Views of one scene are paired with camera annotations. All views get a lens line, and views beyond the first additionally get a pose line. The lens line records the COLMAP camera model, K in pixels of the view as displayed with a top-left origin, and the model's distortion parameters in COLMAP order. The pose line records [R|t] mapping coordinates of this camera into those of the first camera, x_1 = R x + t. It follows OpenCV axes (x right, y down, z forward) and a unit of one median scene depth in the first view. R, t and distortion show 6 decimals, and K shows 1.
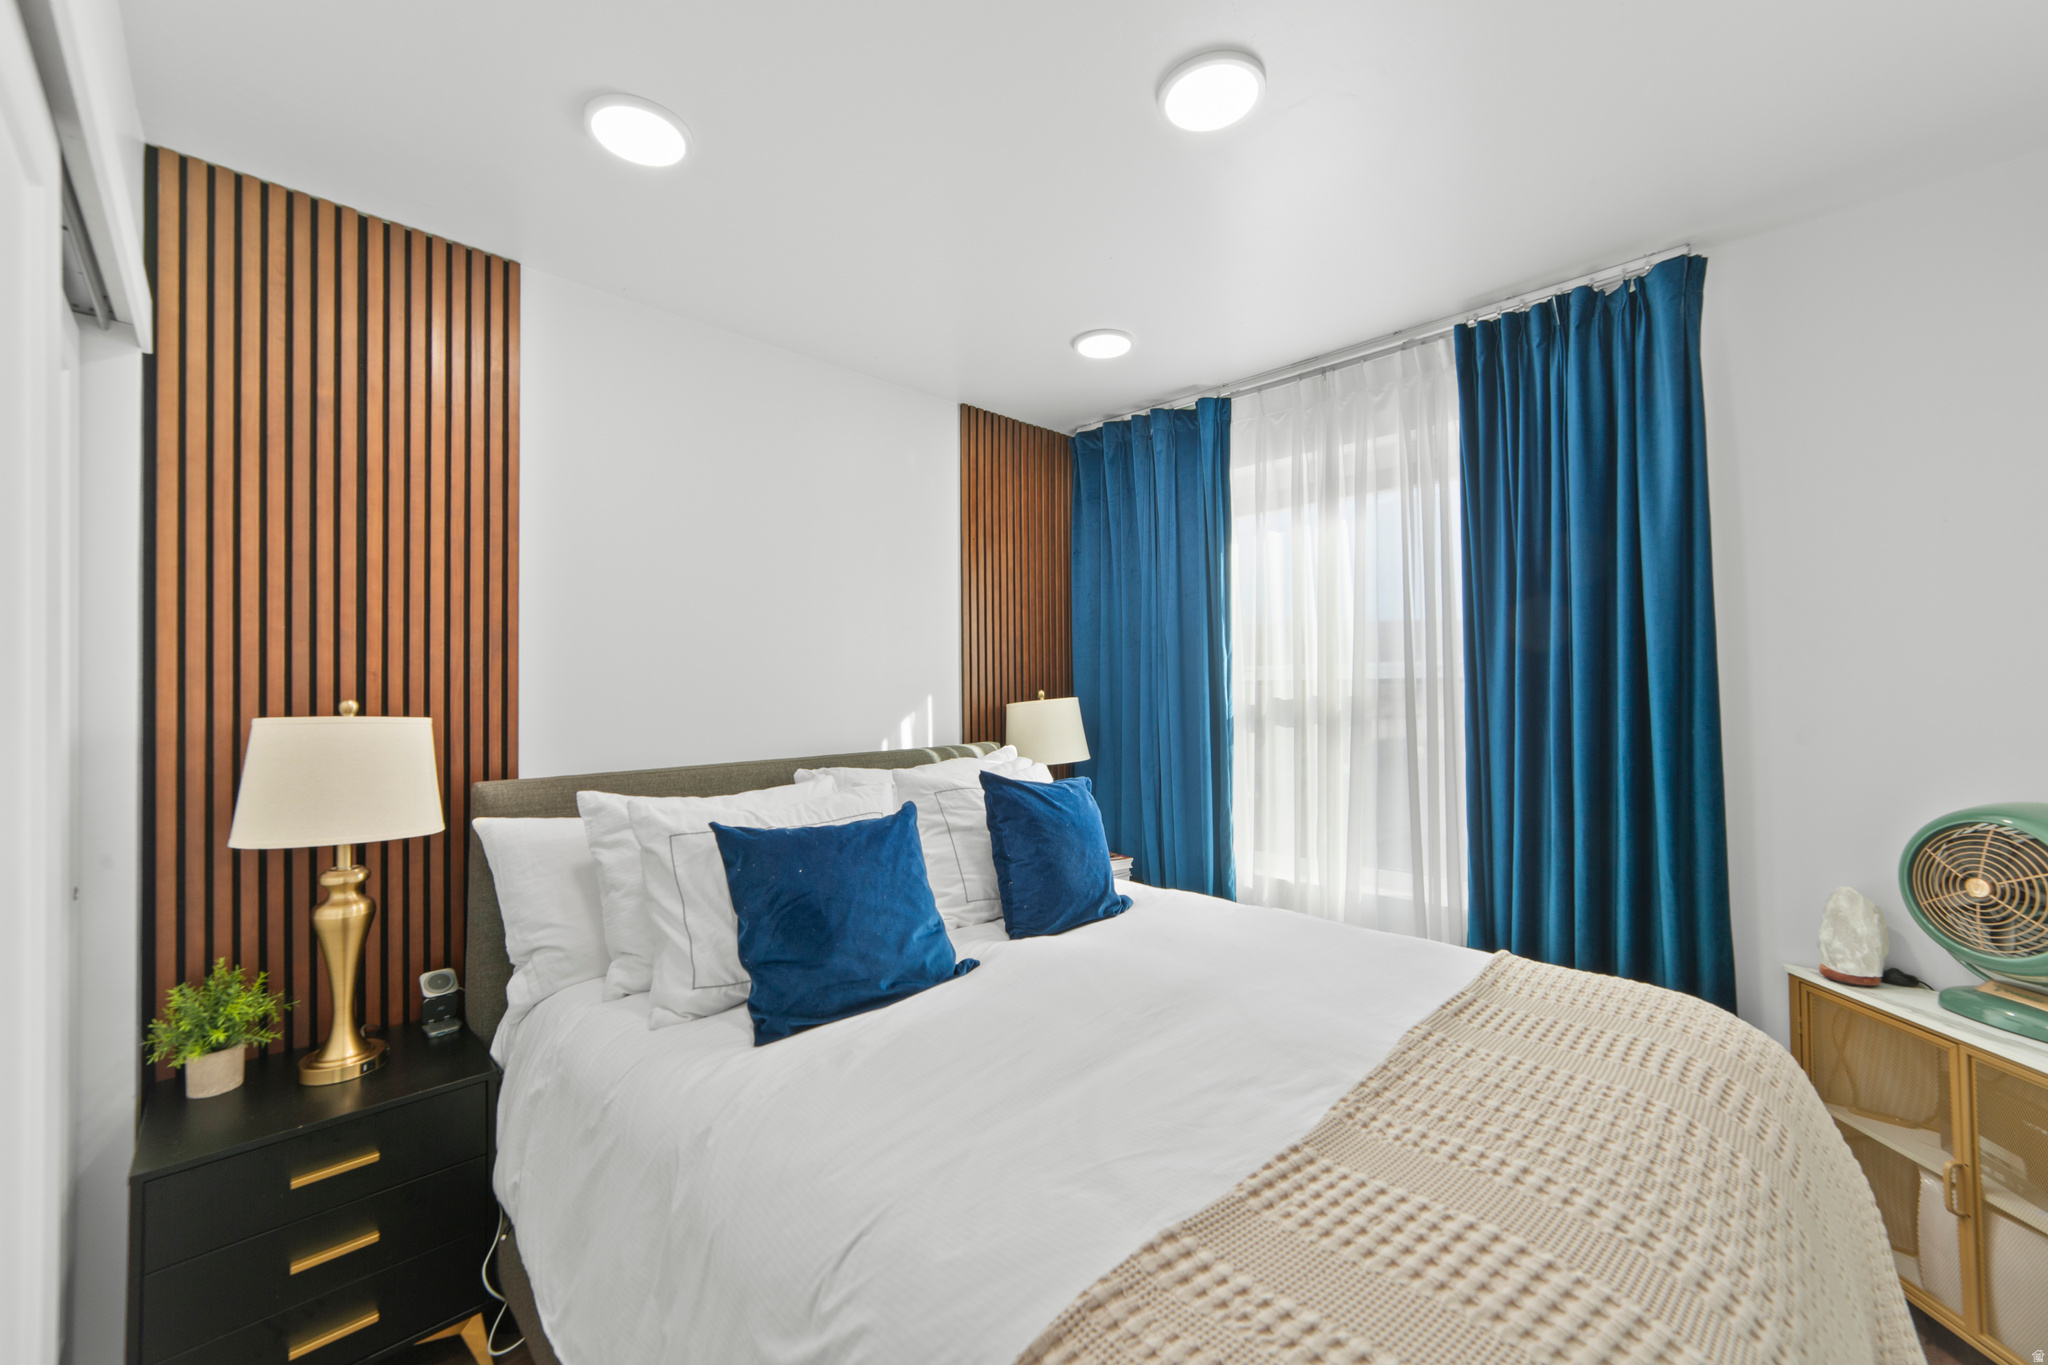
lens RADIAL K [[793.7, 0, 1016.6], [0, 793.7, 683.3], [0, 0, 1]] dist [-0.023376, 0.008360]
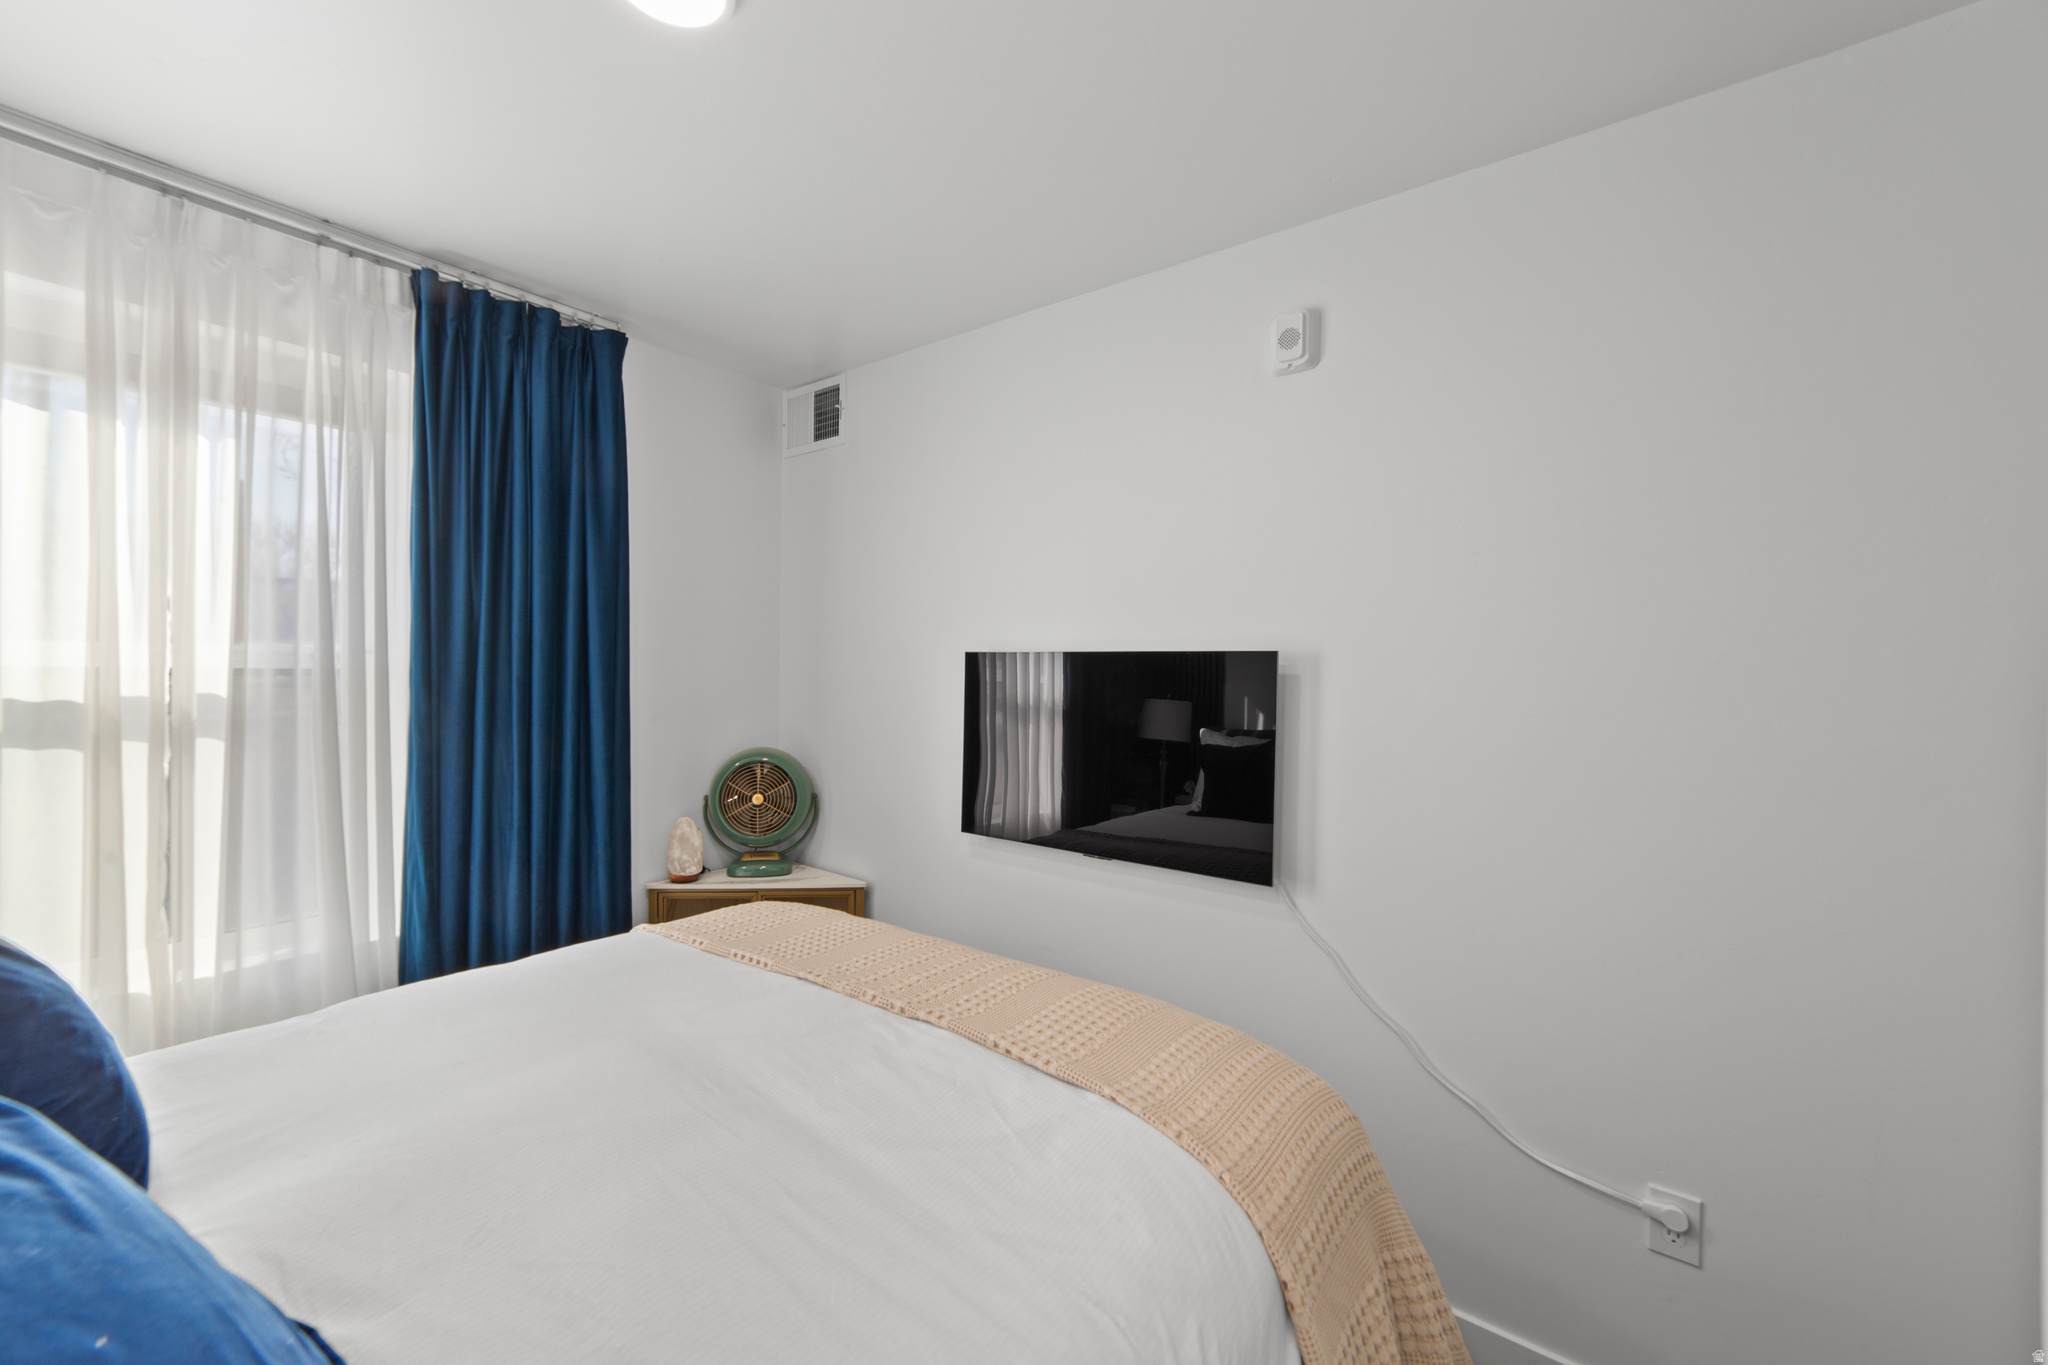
lens RADIAL K [[793.7, 0, 1016.6], [0, 793.7, 683.3], [0, 0, 1]] dist [-0.023376, 0.008360]
pose [[-0.115214, -0.009265, 0.993297, -0.372369], [-0.021525, 0.999745, 0.006828, -0.012497], [-0.993107, -0.020594, -0.115384, 0.419383]]
